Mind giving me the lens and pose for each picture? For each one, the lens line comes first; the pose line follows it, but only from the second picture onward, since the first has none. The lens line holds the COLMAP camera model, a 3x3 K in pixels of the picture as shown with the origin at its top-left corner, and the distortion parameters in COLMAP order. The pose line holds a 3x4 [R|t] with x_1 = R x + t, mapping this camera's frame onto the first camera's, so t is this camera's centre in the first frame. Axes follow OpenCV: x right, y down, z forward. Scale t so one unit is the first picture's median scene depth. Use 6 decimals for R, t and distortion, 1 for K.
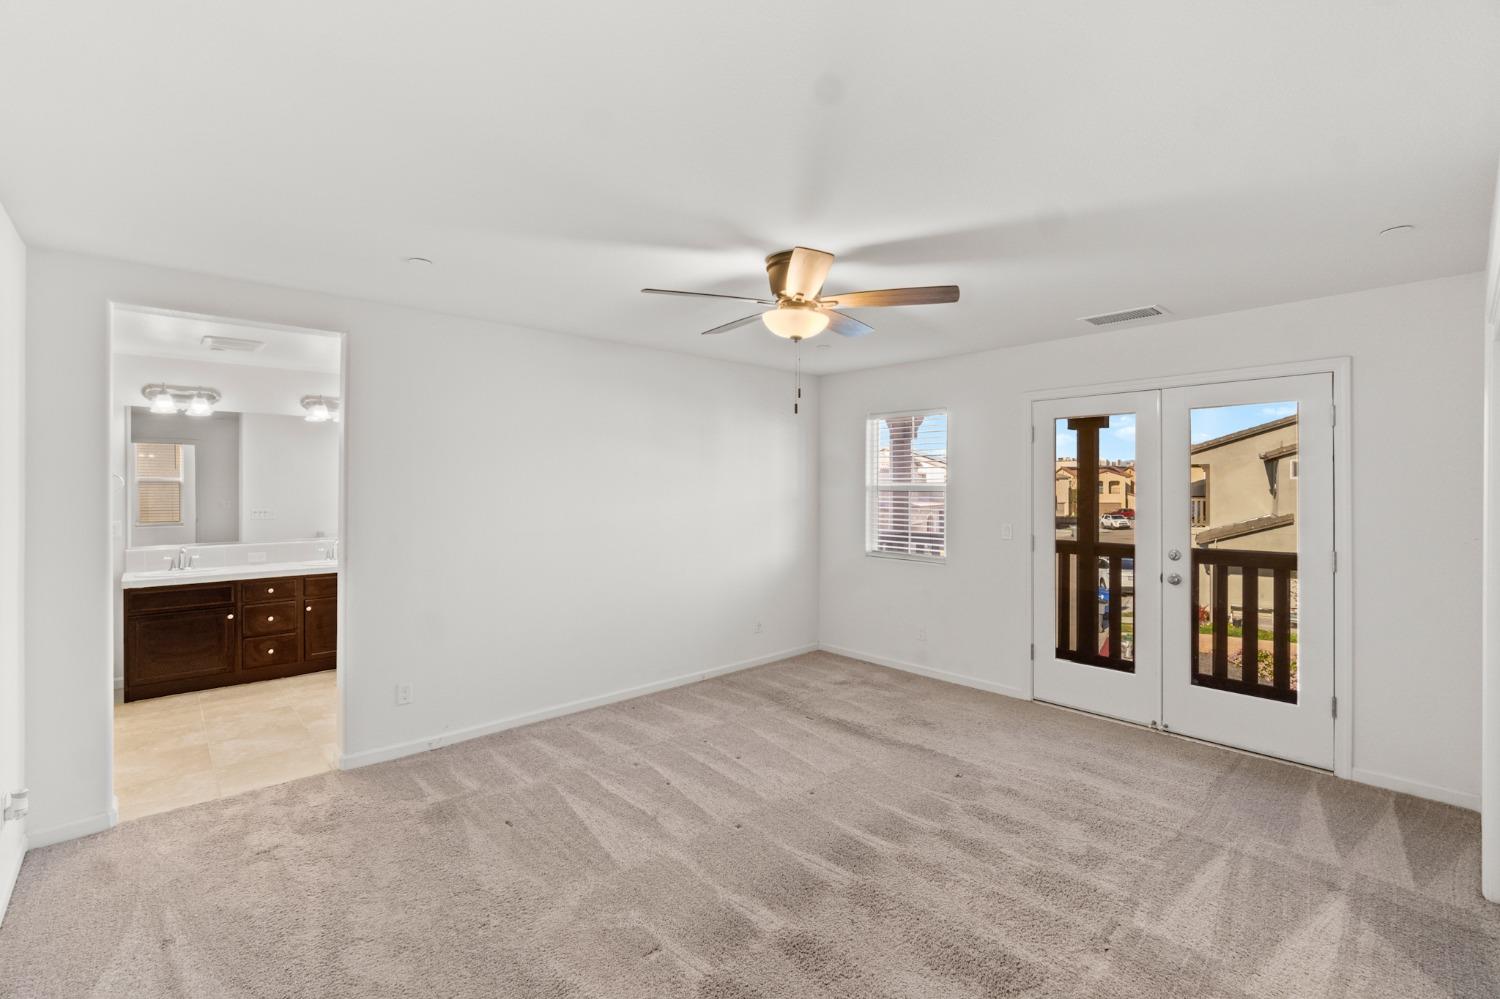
lens RADIAL K [[652.4, 0, 744.2], [0, 652.4, 471.9], [0, 0, 1]] dist [-0.006173, -0.000262]
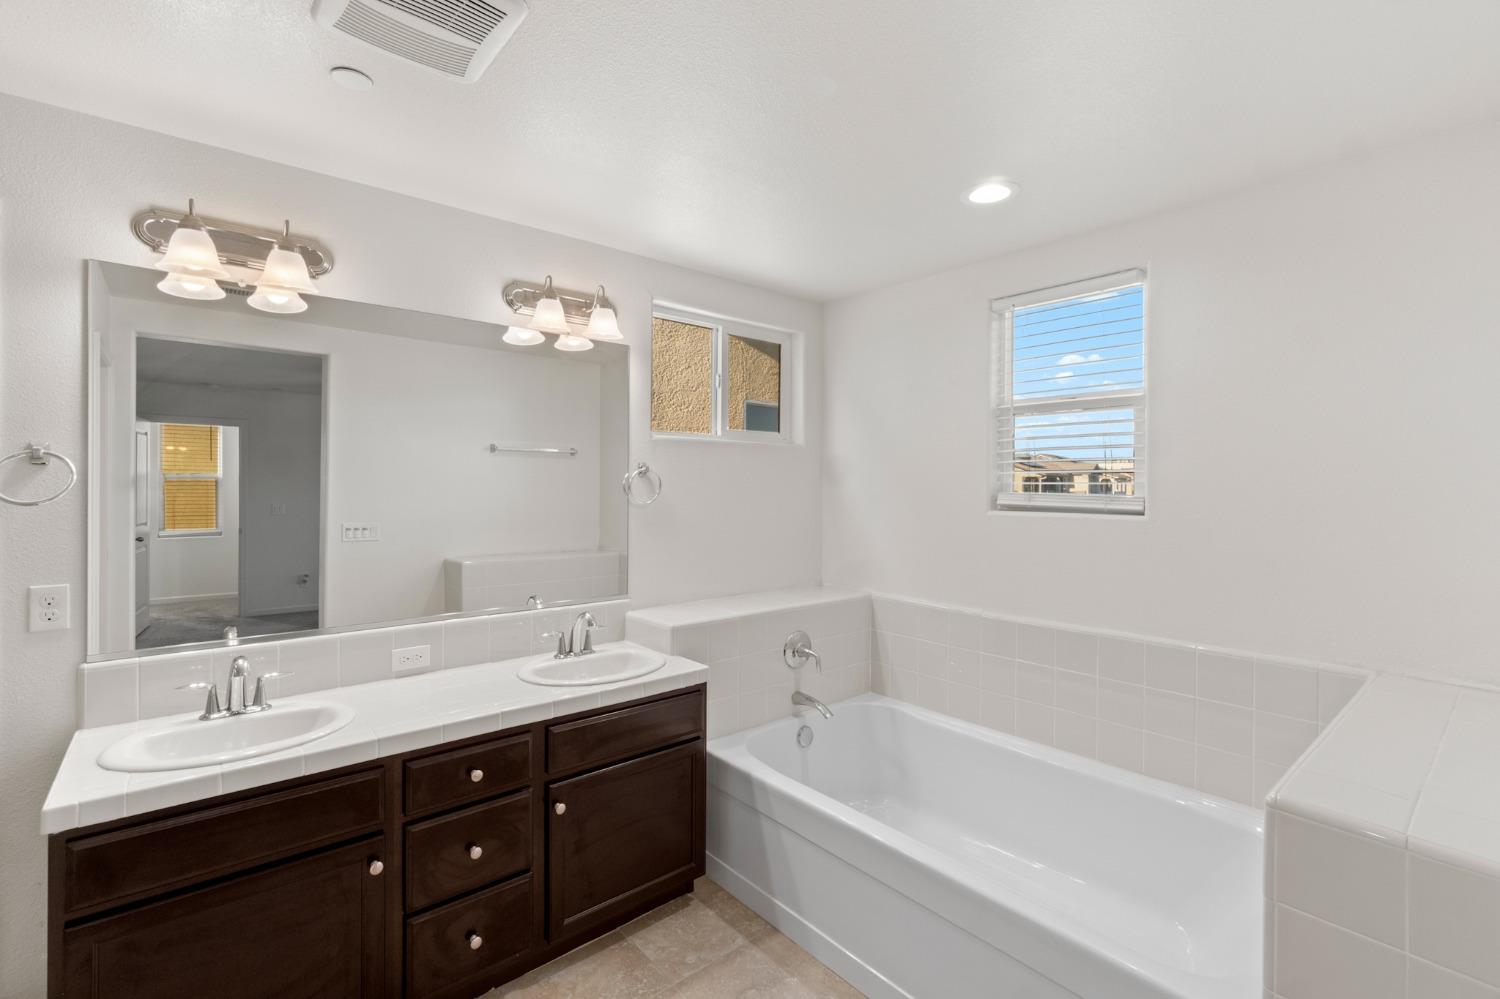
lens RADIAL K [[652.1, 0, 753.9], [0, 652.1, 470.7], [0, 0, 1]] dist [0.000013, 0.000027]
pose [[0.999702, 0.005564, -0.023762, -0.562431], [-0.005614, 0.999982, -0.002037, 0.011169], [0.023751, 0.002170, 0.999716, 0.634252]]
